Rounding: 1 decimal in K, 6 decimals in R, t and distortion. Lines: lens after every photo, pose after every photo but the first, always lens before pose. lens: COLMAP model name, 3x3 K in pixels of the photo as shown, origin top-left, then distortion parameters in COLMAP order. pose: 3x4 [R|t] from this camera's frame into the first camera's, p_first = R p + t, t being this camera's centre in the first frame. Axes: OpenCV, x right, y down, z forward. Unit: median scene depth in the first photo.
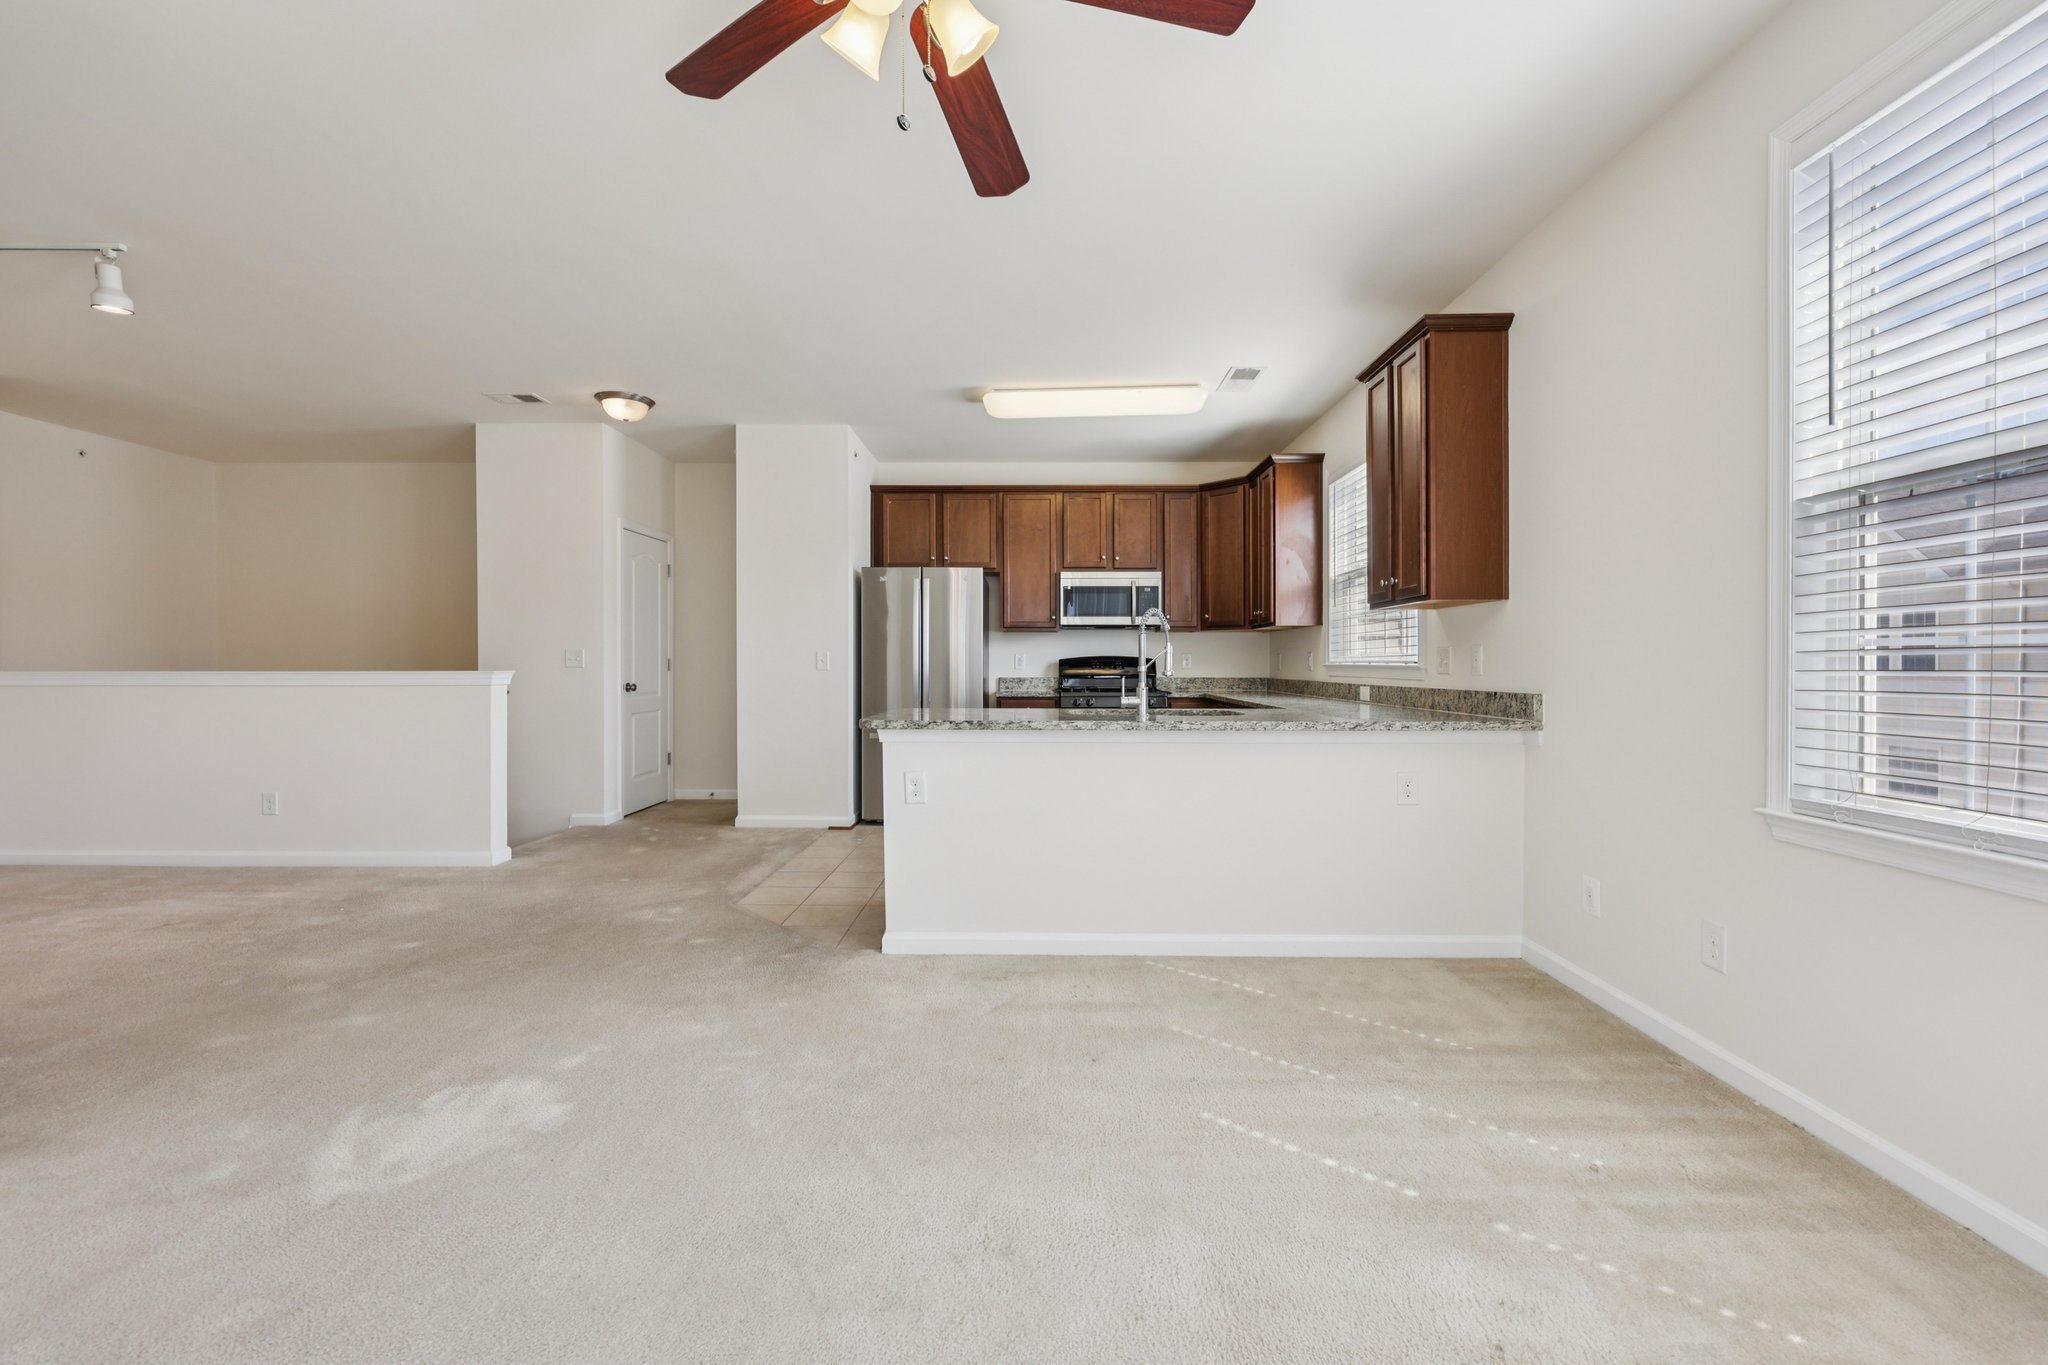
lens RADIAL K [[832.4, 0, 1027.7], [0, 832.4, 672.0], [0, 0, 1]] dist [-0.003768, 0.001166]
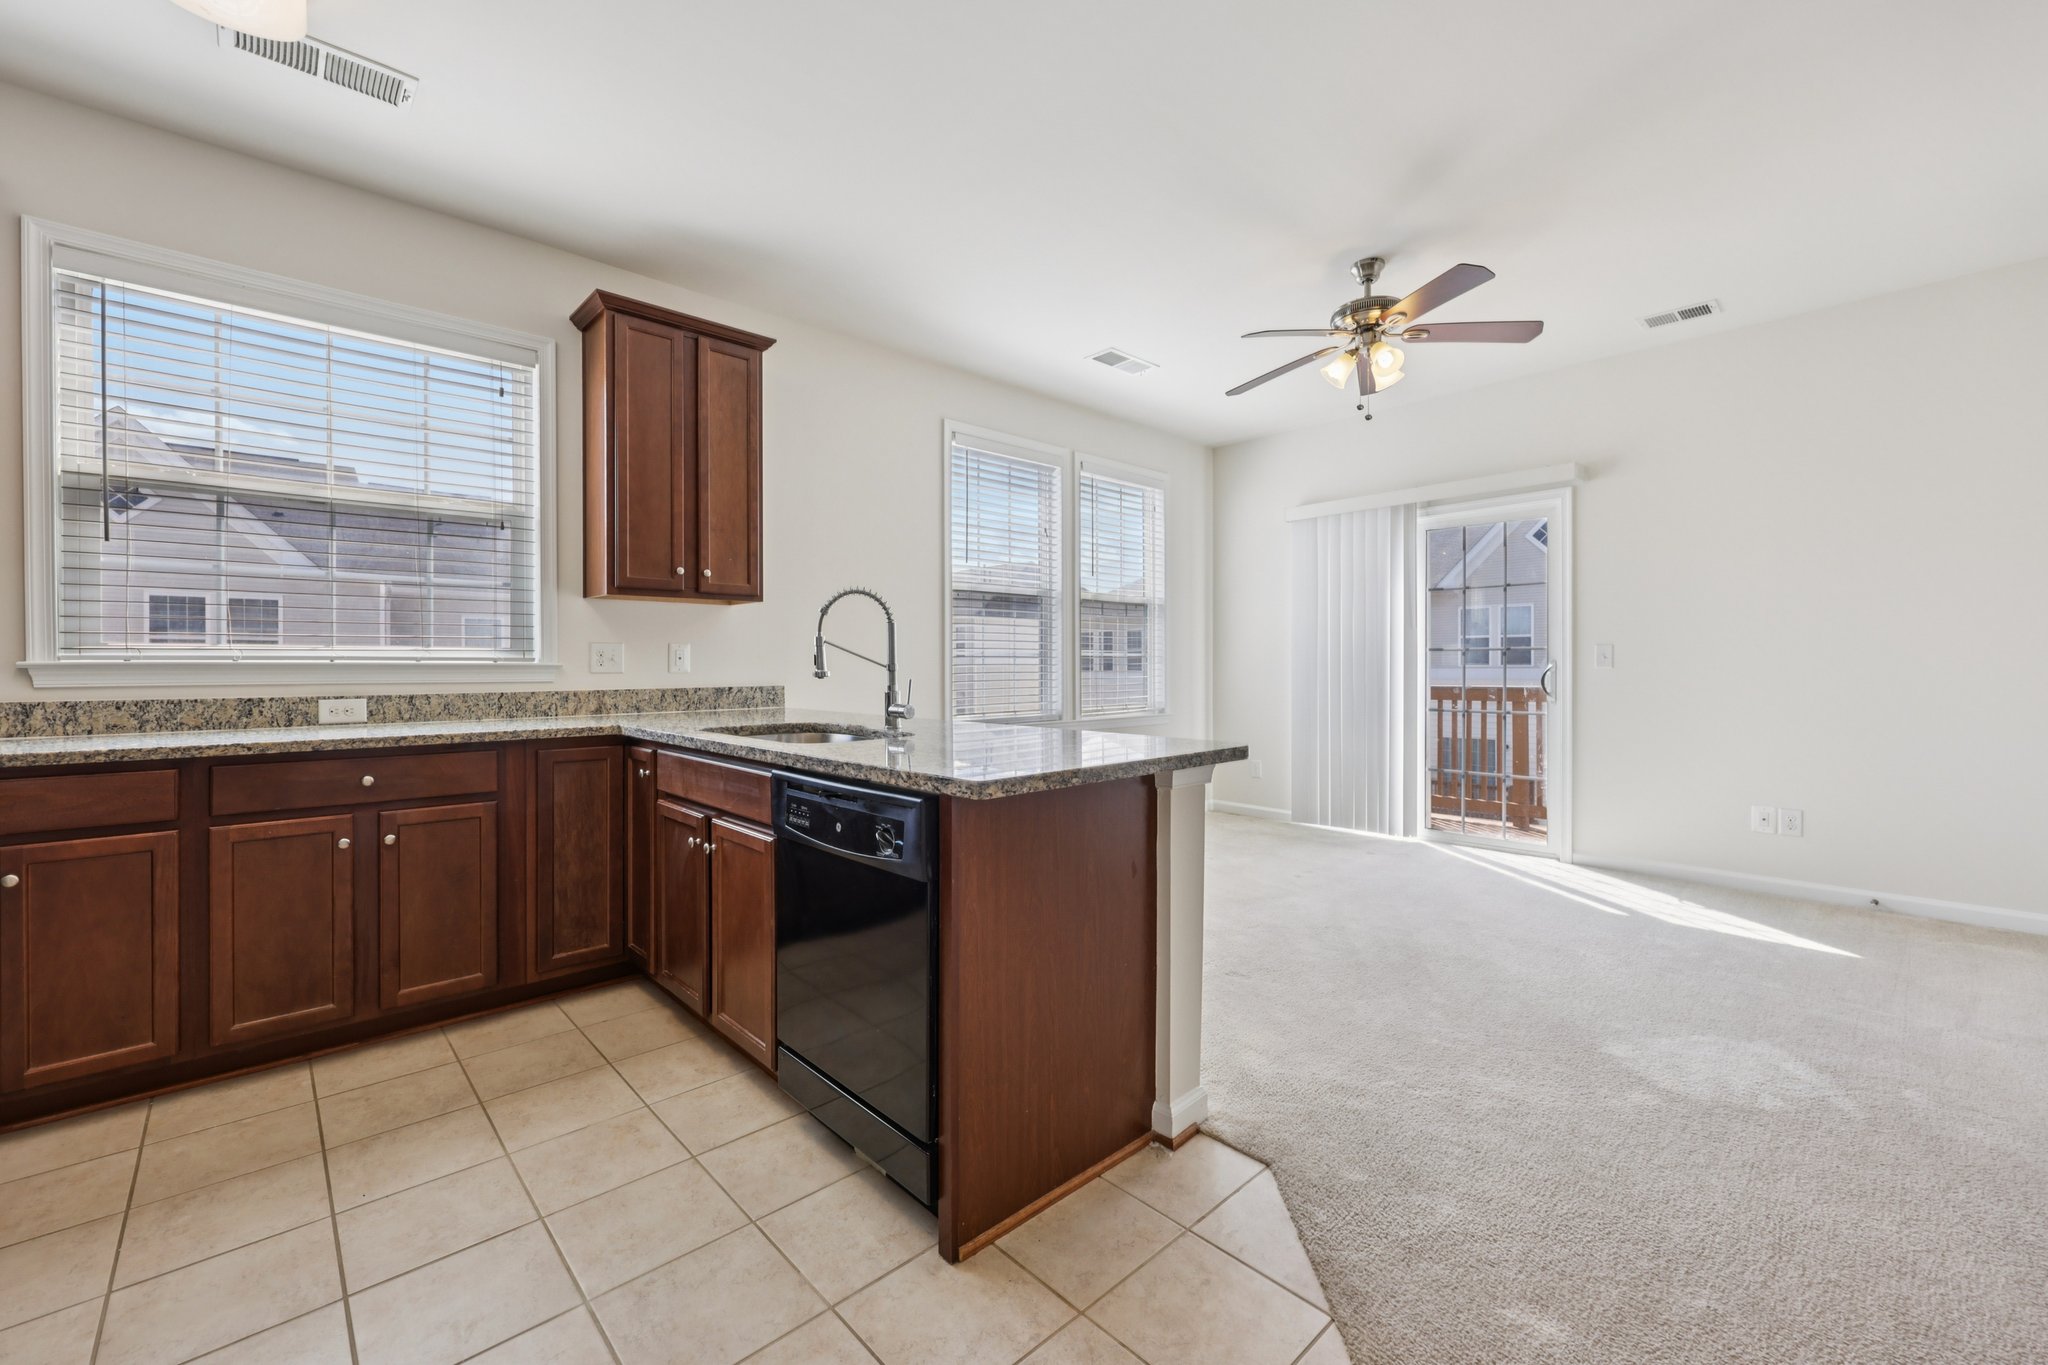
lens RADIAL K [[832.4, 0, 1032.0], [0, 832.4, 669.5], [0, 0, 1]] dist [-0.003768, 0.001166]
pose [[-0.694983, -0.005112, 0.719008, -0.510466], [0.007165, 0.999876, 0.014035, -0.012002], [-0.718990, 0.014906, -0.694860, 1.456811]]
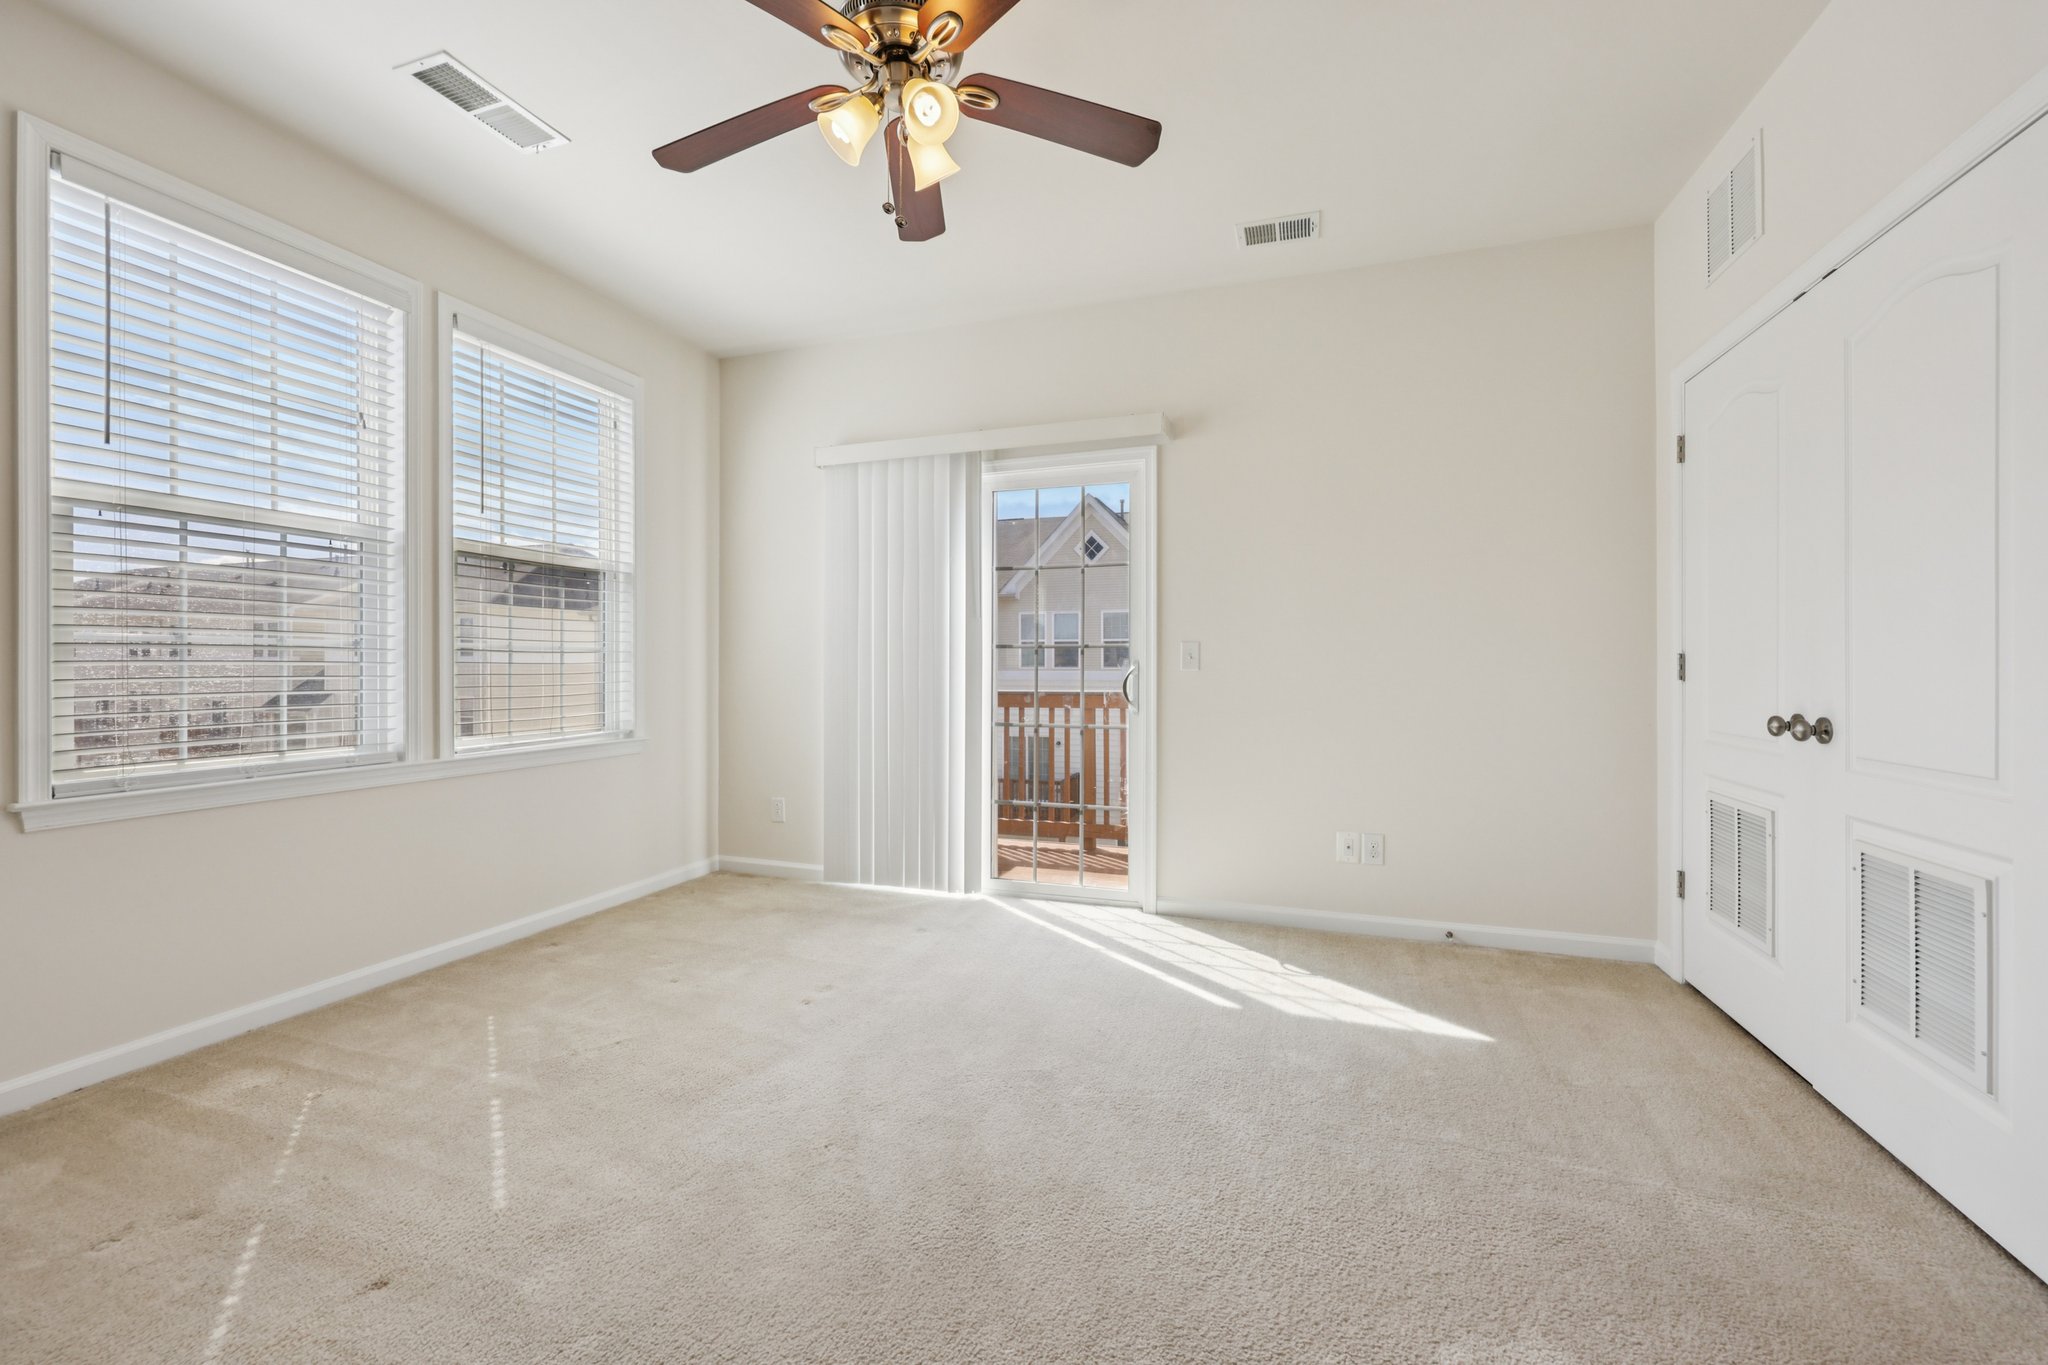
lens RADIAL K [[832.4, 0, 1022.7], [0, 832.4, 669.2], [0, 0, 1]] dist [-0.003768, 0.001166]
pose [[-0.948286, -0.005558, 0.317369, -0.335791], [-0.001452, 0.999912, 0.013172, -0.005207], [-0.317414, 0.012030, -0.948211, 0.994314]]
